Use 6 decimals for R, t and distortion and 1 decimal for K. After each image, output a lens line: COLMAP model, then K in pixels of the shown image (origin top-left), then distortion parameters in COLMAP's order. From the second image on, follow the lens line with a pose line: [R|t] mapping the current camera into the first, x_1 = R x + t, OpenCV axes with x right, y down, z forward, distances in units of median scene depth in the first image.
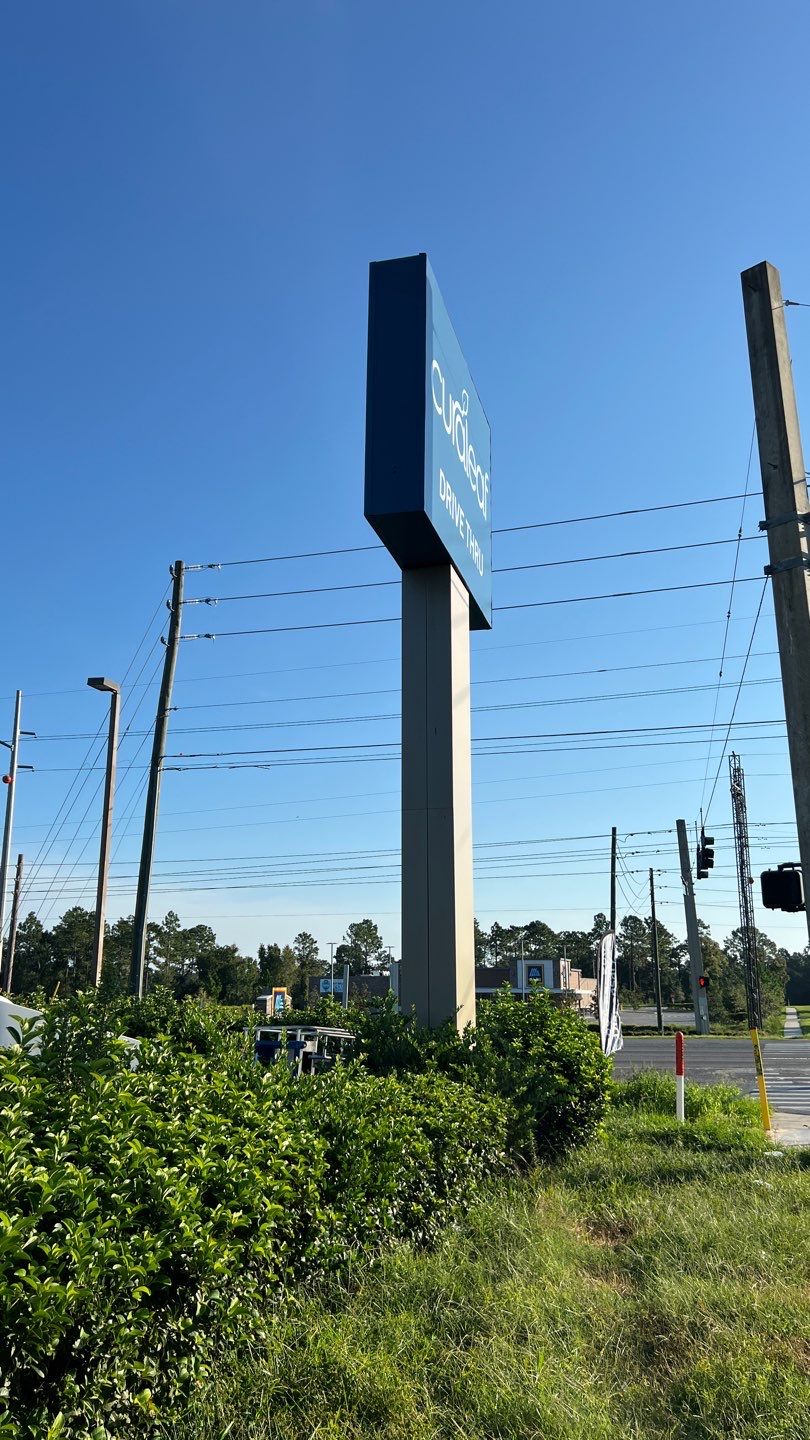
lens RADIAL K [[1064.3, 0, 410.5], [0, 1064.3, 734.2], [0, 0, 1]] dist [0.120337, -0.172538]
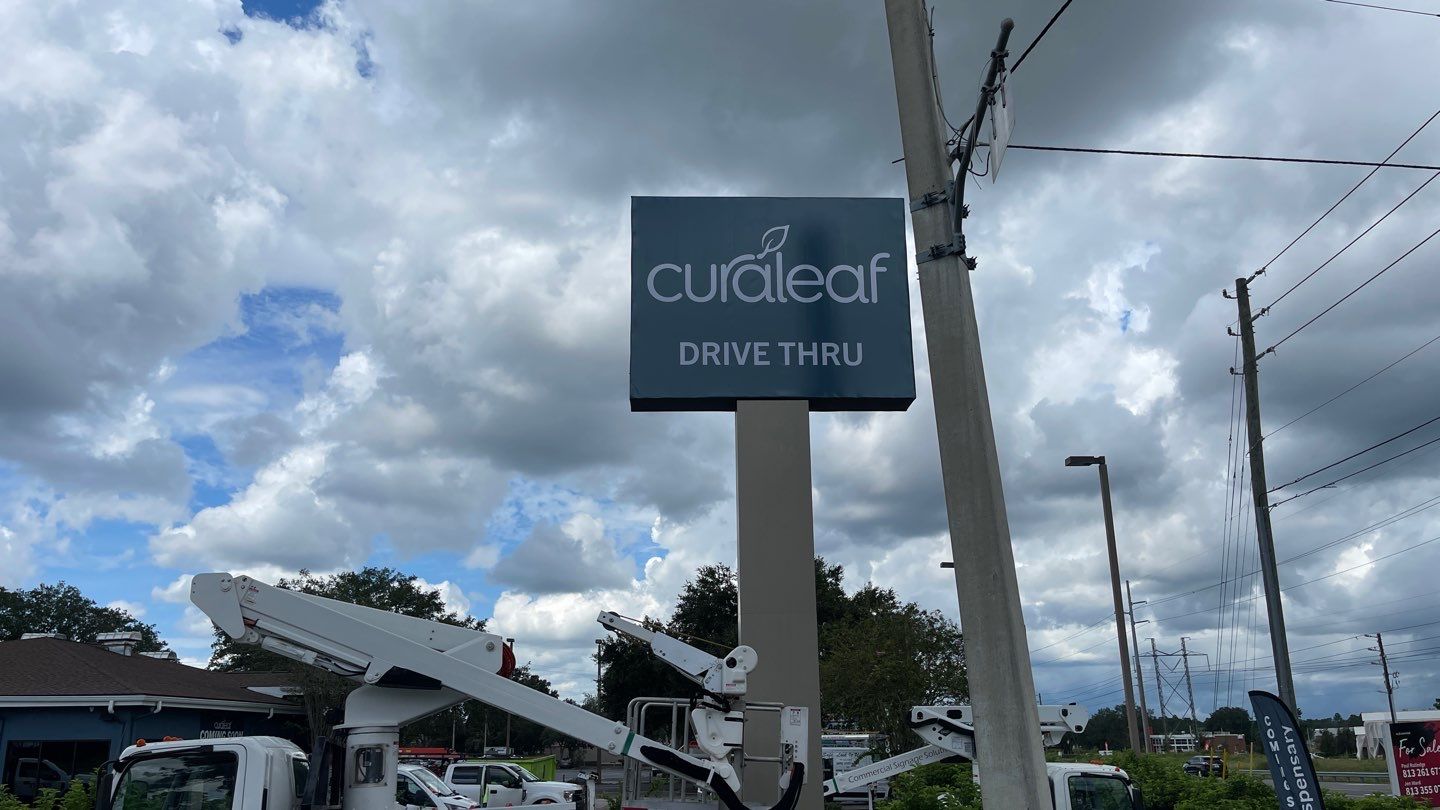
lens RADIAL K [[1090.6, 0, 715.7], [0, 1090.6, 423.6], [0, 0, 1]] dist [0.119753, -0.185763]
pose [[0.287378, -0.270255, -0.918899, 0.207647], [0.232194, 0.950408, -0.206906, 0.020038], [0.929247, -0.153902, 0.335878, 0.105058]]
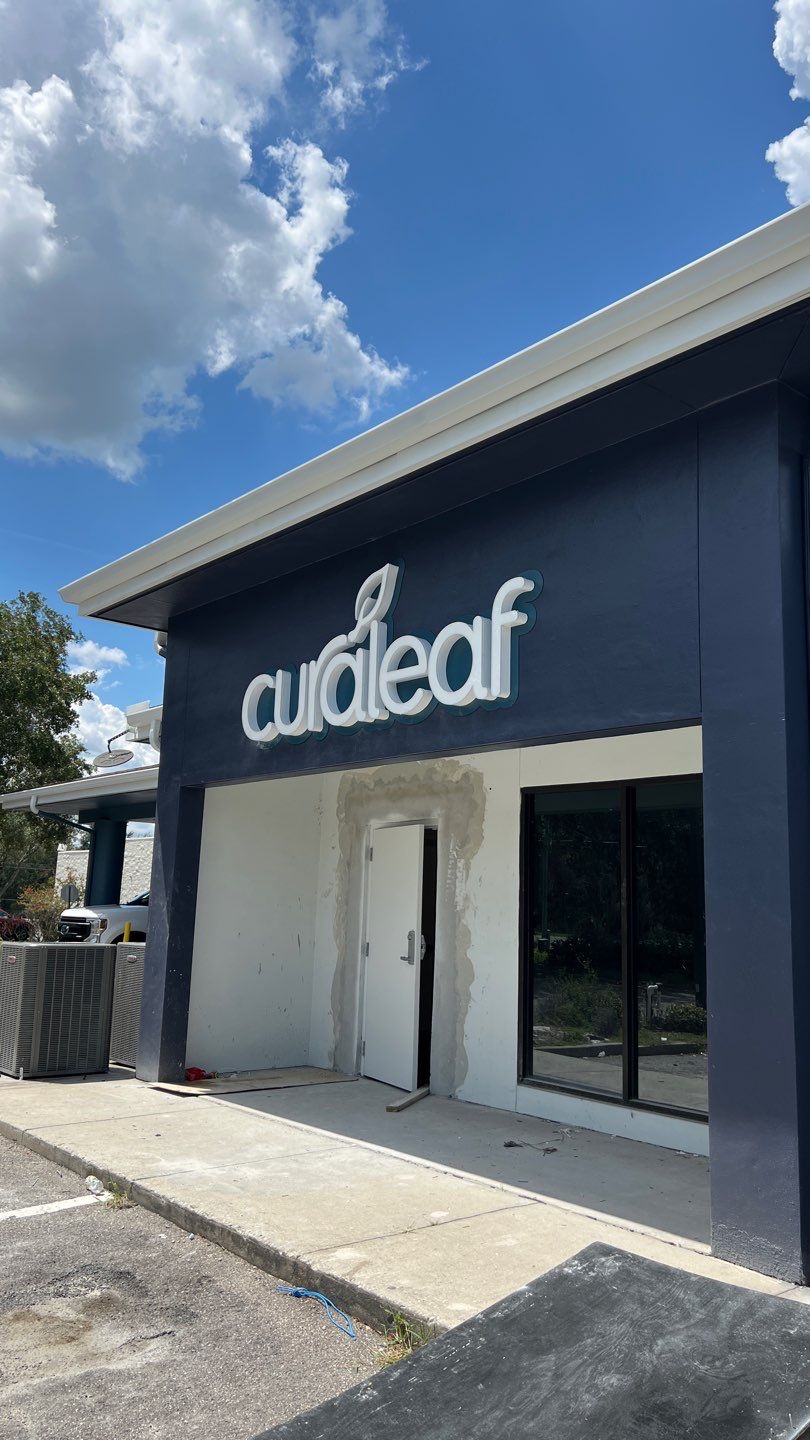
lens RADIAL K [[1080.7, 0, 405.0], [0, 1080.7, 720.0], [0, 0, 1]] dist [0.085283, -0.083793]
pose [[-0.583561, -0.150643, -0.797975, 0.104304], [0.165416, 0.939990, -0.298422, -0.010989], [0.795043, -0.306146, -0.523623, 0.263313]]
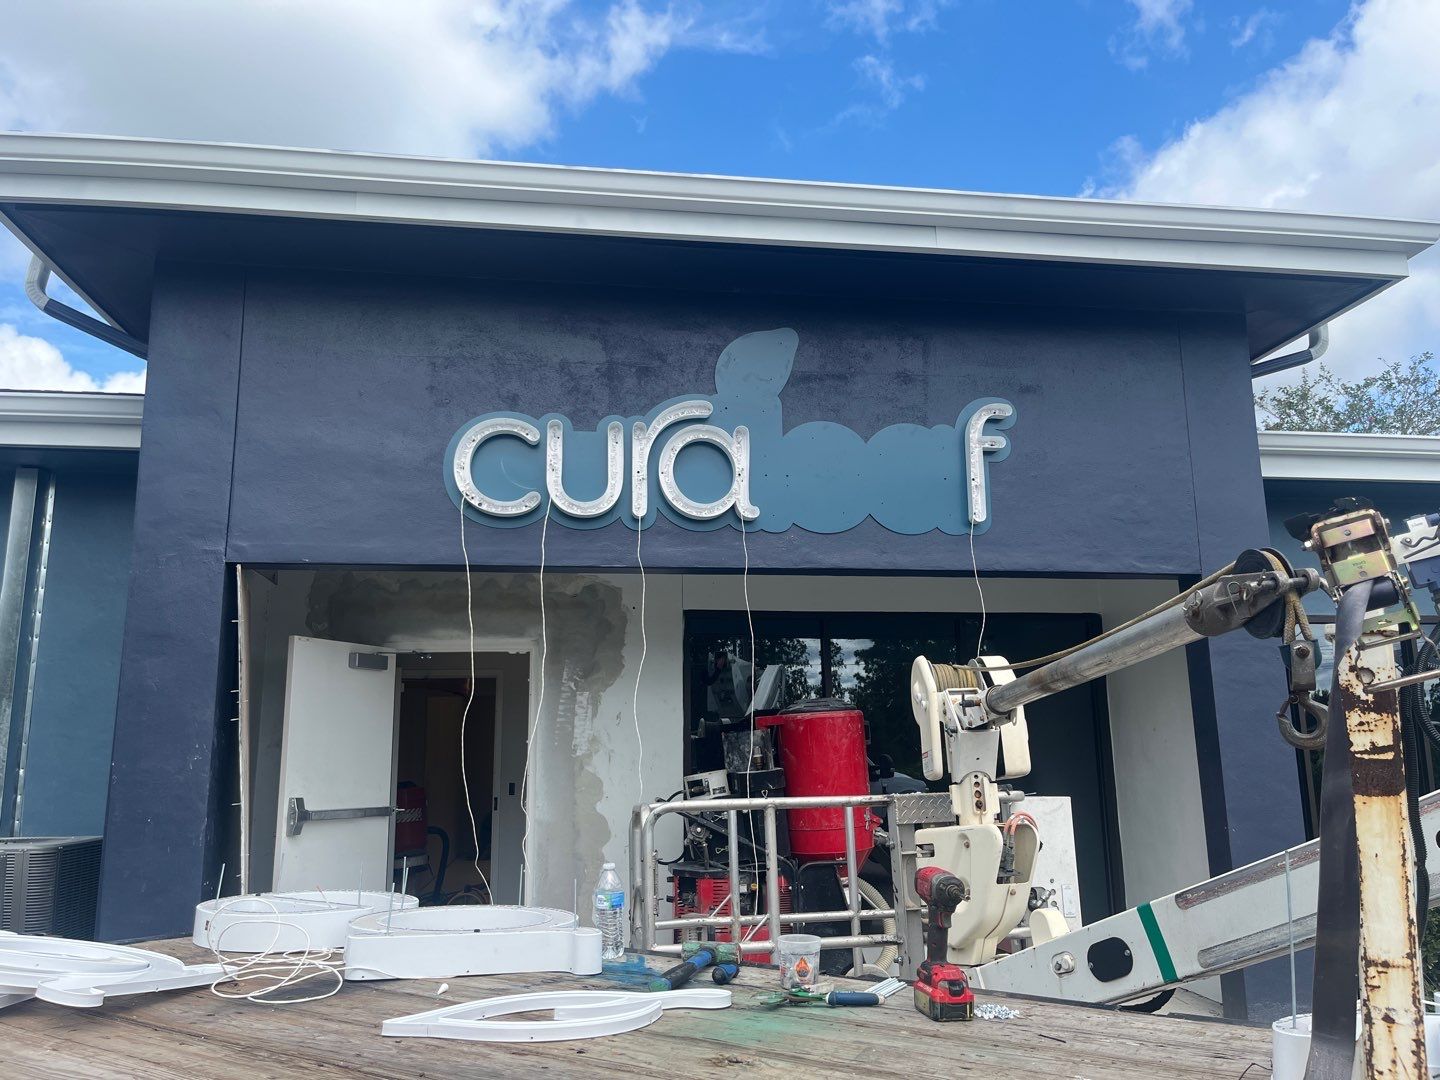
lens RADIAL K [[1100.0, 0, 724.5], [0, 1100.0, 547.4], [0, 0, 1]] dist [0.013493, 0.001206]
pose [[0.387586, -0.170262, -0.905973, 0.097256], [0.227349, 0.970092, -0.085050, -0.037544], [0.893359, -0.173008, 0.414703, 0.152588]]
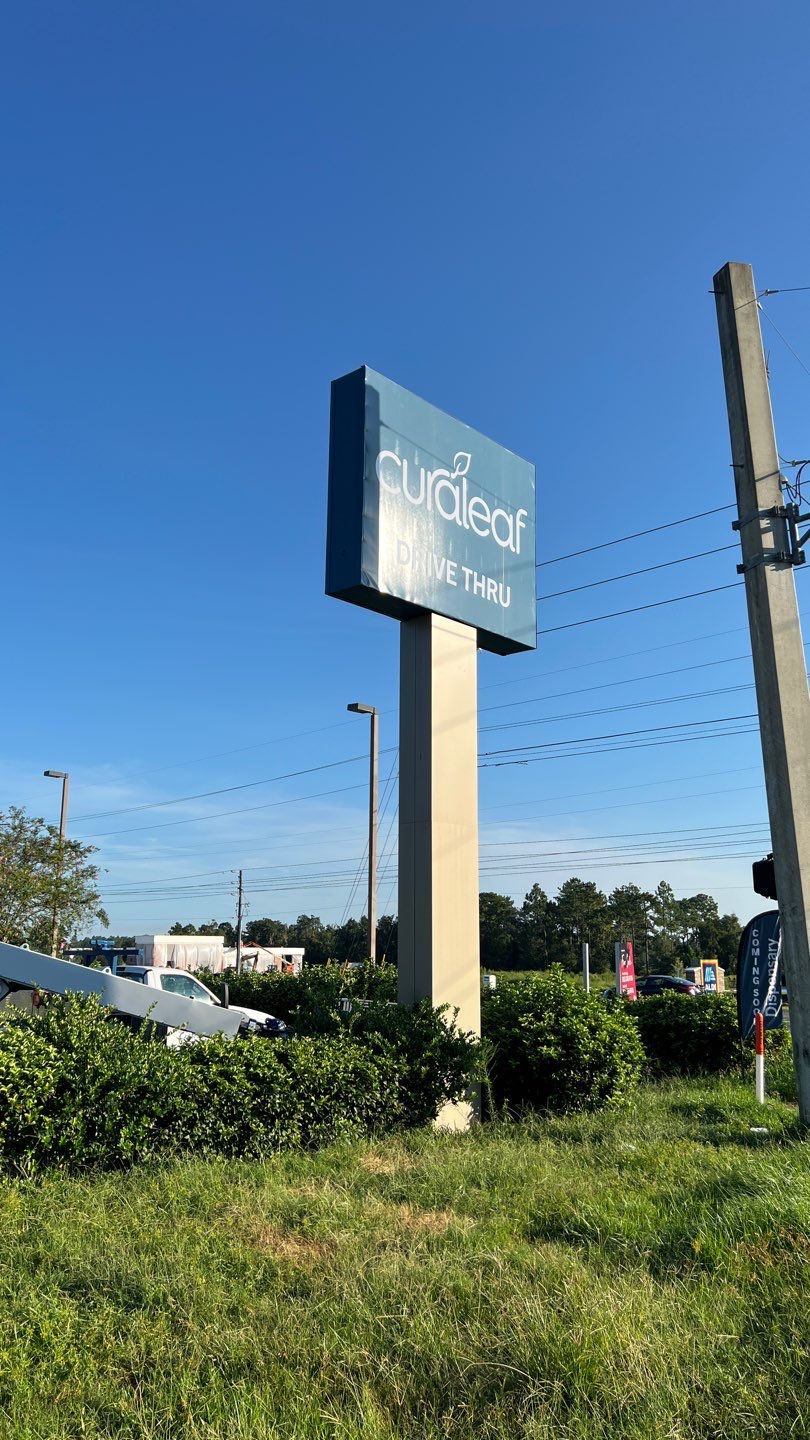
lens RADIAL K [[1064.3, 0, 410.5], [0, 1064.3, 734.2], [0, 0, 1]] dist [0.120337, -0.172538]
pose [[0.891173, -0.086789, -0.445284, 0.097528], [0.099437, 0.995031, 0.005070, -0.006147], [0.442631, -0.048796, 0.895375, -0.013371]]
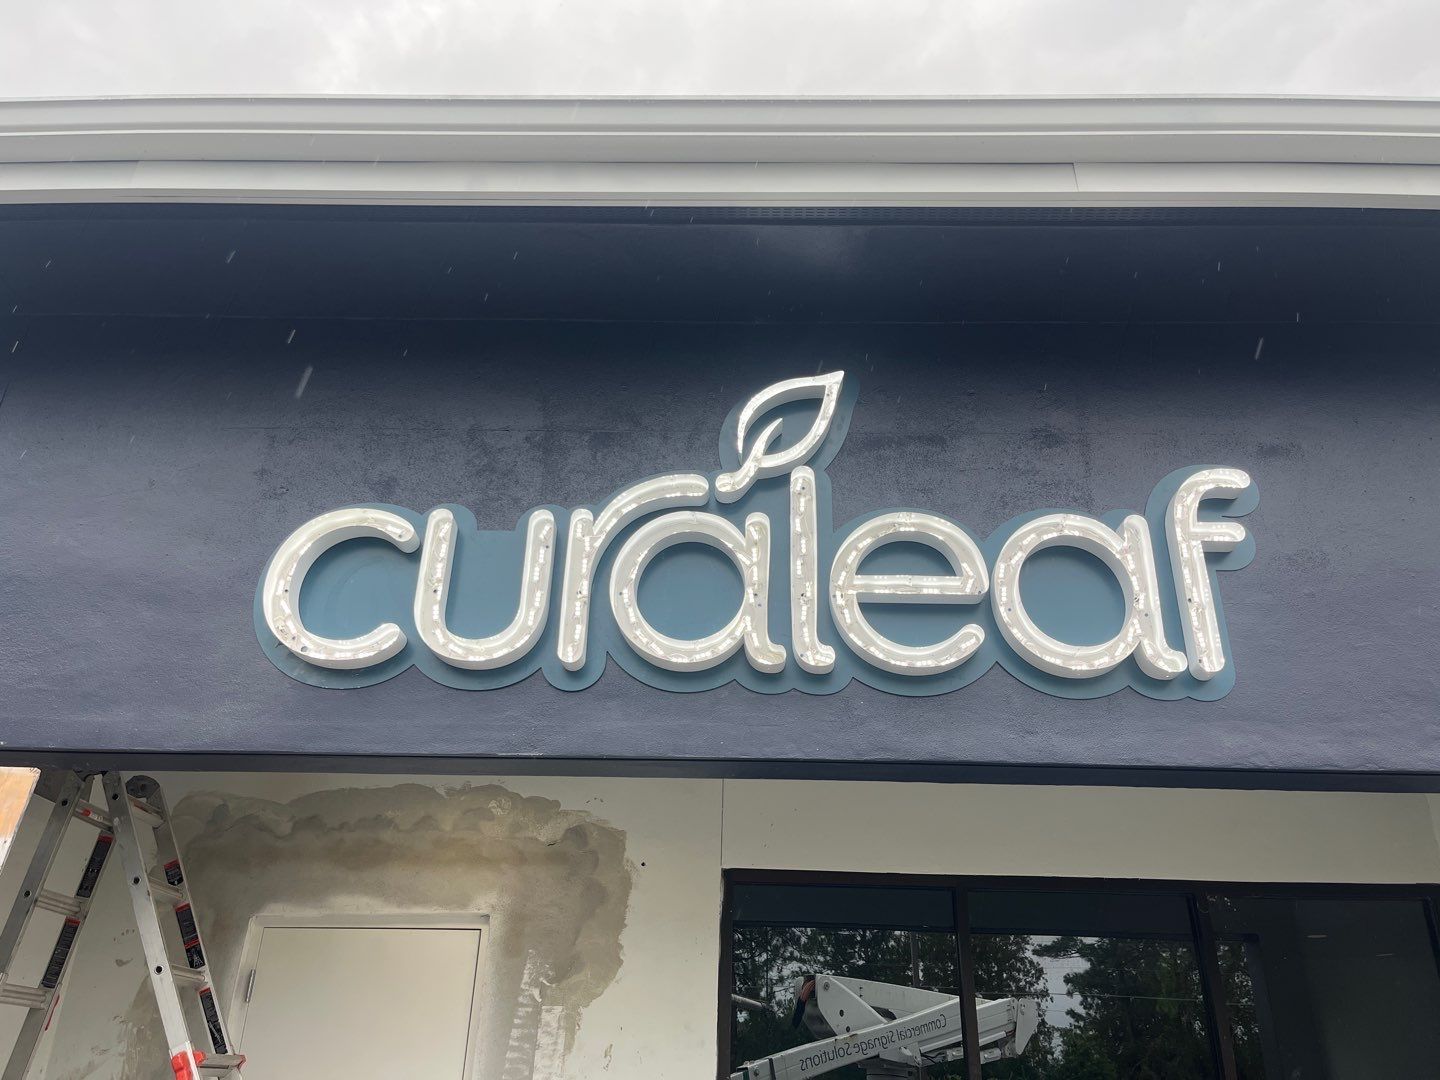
lens RADIAL K [[1100.0, 0, 724.5], [0, 1100.0, 547.4], [0, 0, 1]] dist [0.013493, 0.001206]
pose [[0.225570, -0.428202, -0.875078, 0.059074], [0.204955, 0.898984, -0.387069, -0.032651], [0.952424, -0.092040, 0.290546, 0.178455]]
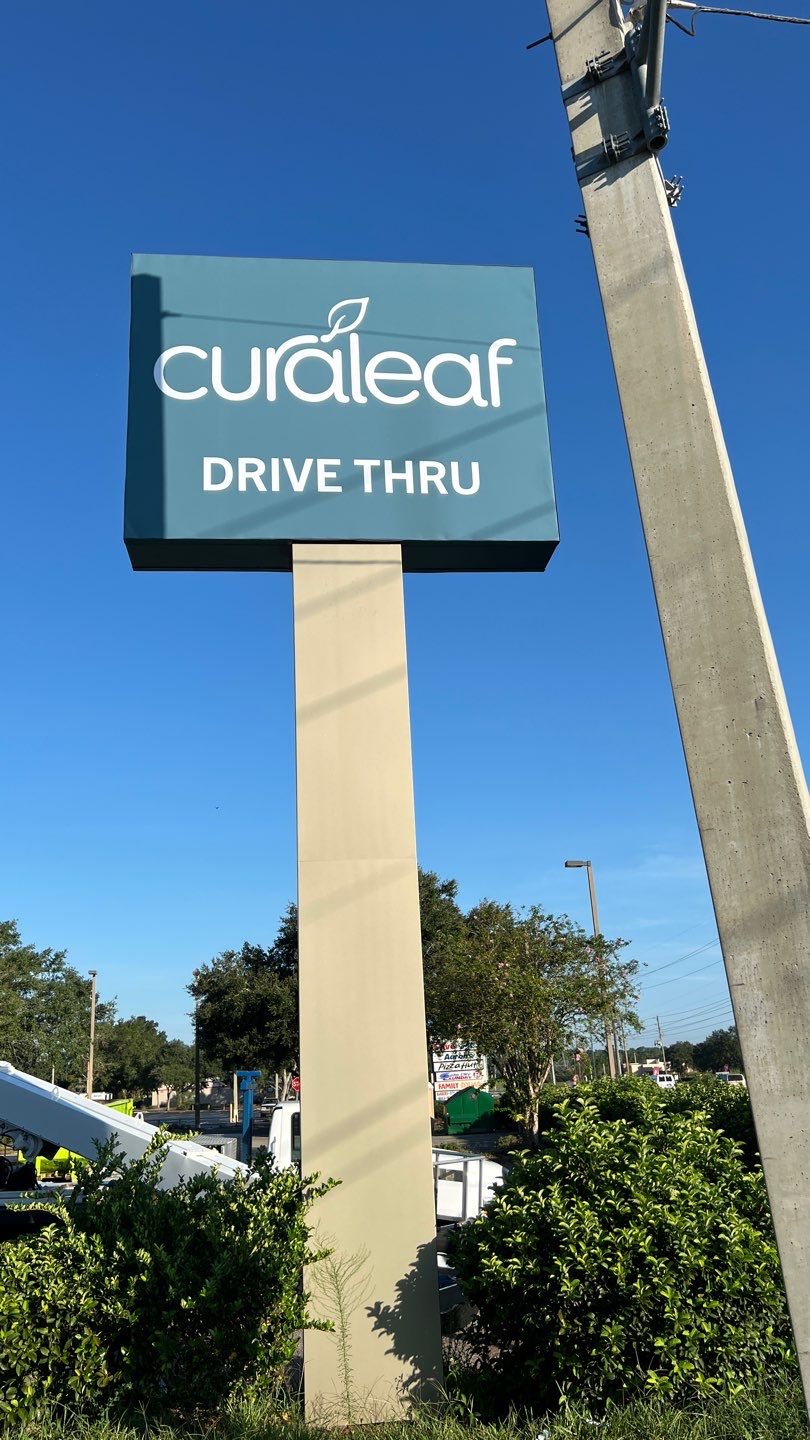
lens RADIAL K [[1080.7, 0, 405.0], [0, 1080.7, 720.0], [0, 0, 1]] dist [0.085283, -0.083793]
pose [[0.346494, -0.306707, -0.886495, 0.132689], [0.262217, 0.939033, -0.222395, 0.028848], [0.900658, -0.155395, 0.405793, 0.135474]]
